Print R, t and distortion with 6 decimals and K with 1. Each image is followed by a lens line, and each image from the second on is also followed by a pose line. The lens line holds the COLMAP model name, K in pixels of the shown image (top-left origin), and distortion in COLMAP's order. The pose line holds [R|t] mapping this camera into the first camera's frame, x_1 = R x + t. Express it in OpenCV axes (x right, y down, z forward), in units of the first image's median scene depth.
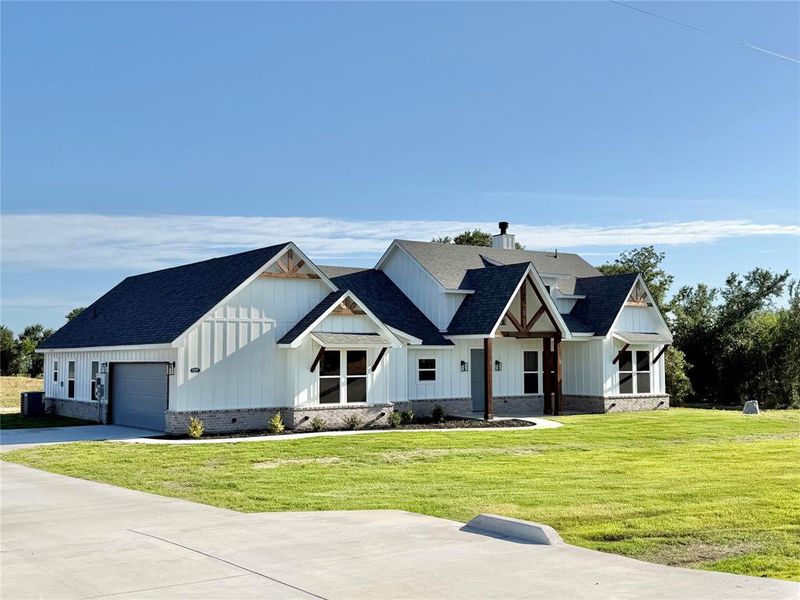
lens RADIAL K [[953.0, 0, 399.2], [0, 953.0, 296.1], [0, 0, 1]] dist [0.085841, 0.000000]
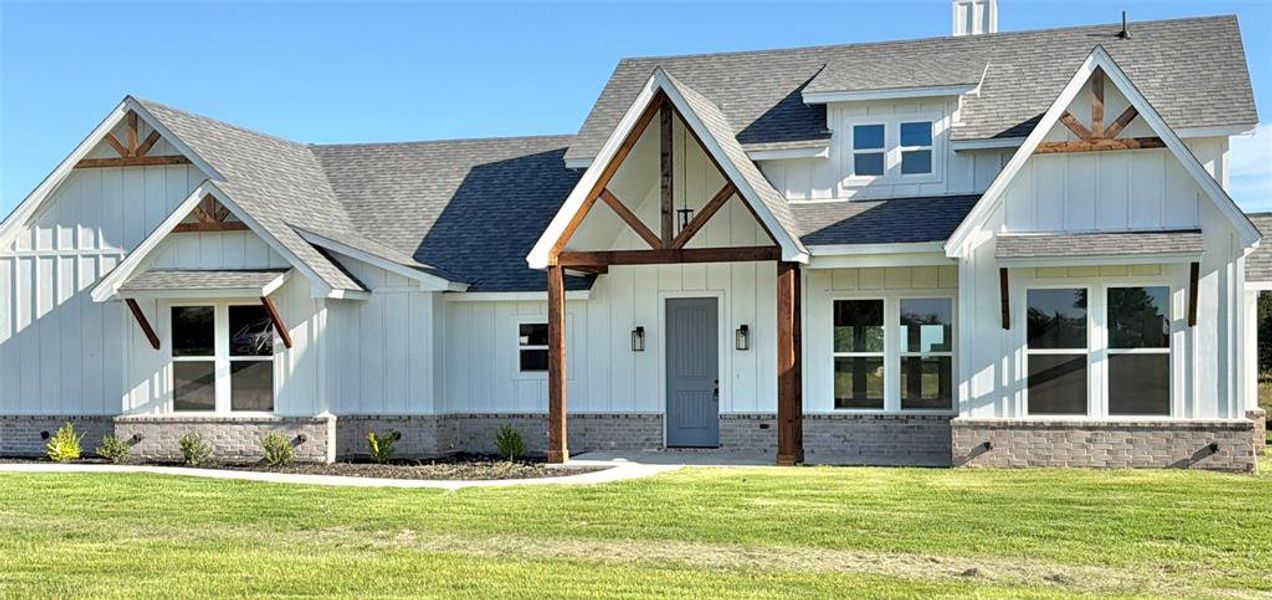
lens RADIAL K [[1532.0, 0, 636.4], [0, 1532.0, 379.6], [0, 0, 1]] dist [0.106994, 0.000000]
pose [[0.625311, 0.011230, -0.780295, 0.628963], [0.054846, 0.996791, 0.058298, 0.054585], [0.778446, -0.079251, 0.622689, 0.603156]]
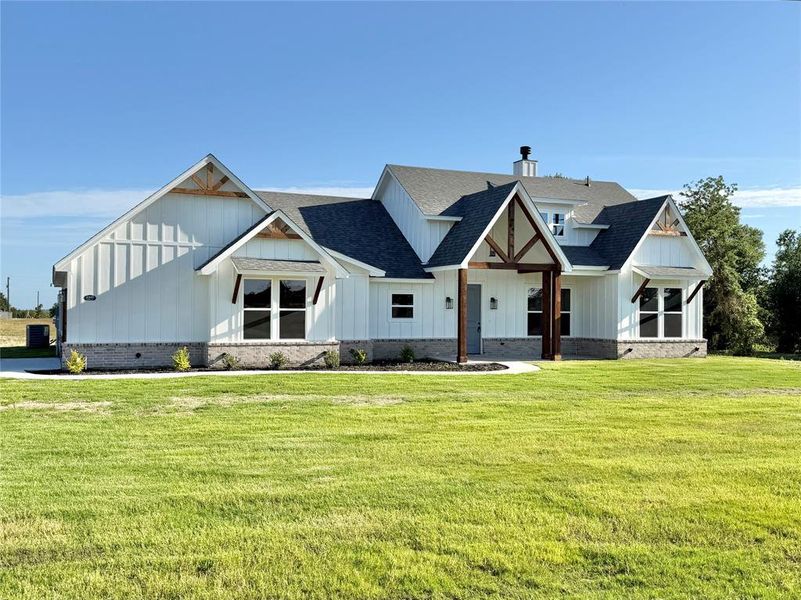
lens RADIAL K [[799.9, 0, 392.5], [0, 799.9, 310.2], [0, 0, 1]] dist [0.082487, 0.000000]
pose [[0.976989, 0.011268, -0.212993, 0.183885], [0.001854, 0.998117, 0.061305, 0.036285], [0.213283, -0.060289, 0.975128, 0.274861]]
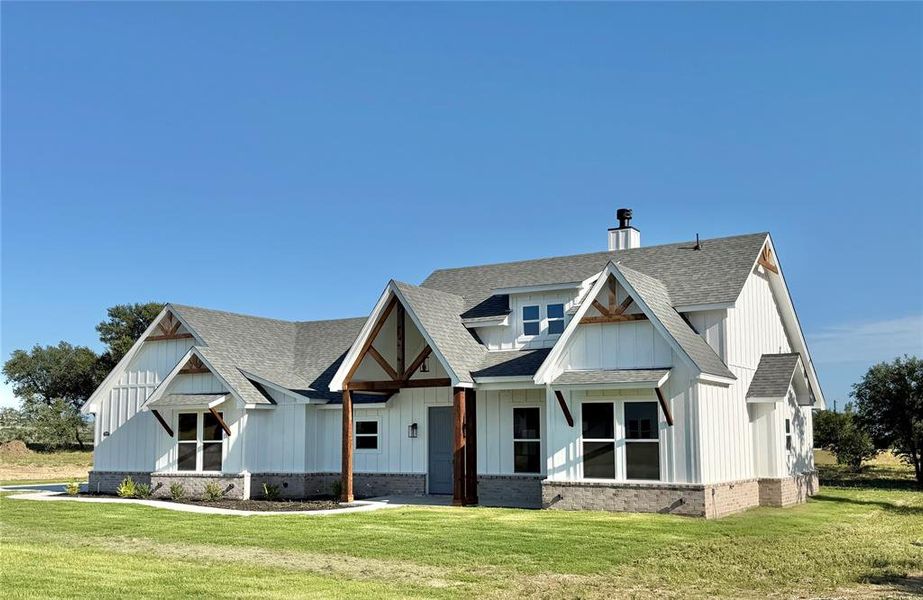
lens RADIAL K [[974.7, 0, 447.5], [0, 974.7, 334.5], [0, 0, 1]] dist [0.120882, 0.000000]
pose [[0.392479, -0.092283, -0.915120, 0.815774], [0.061716, 0.995354, -0.073906, 0.060095], [0.917688, -0.027471, 0.396351, 0.763851]]
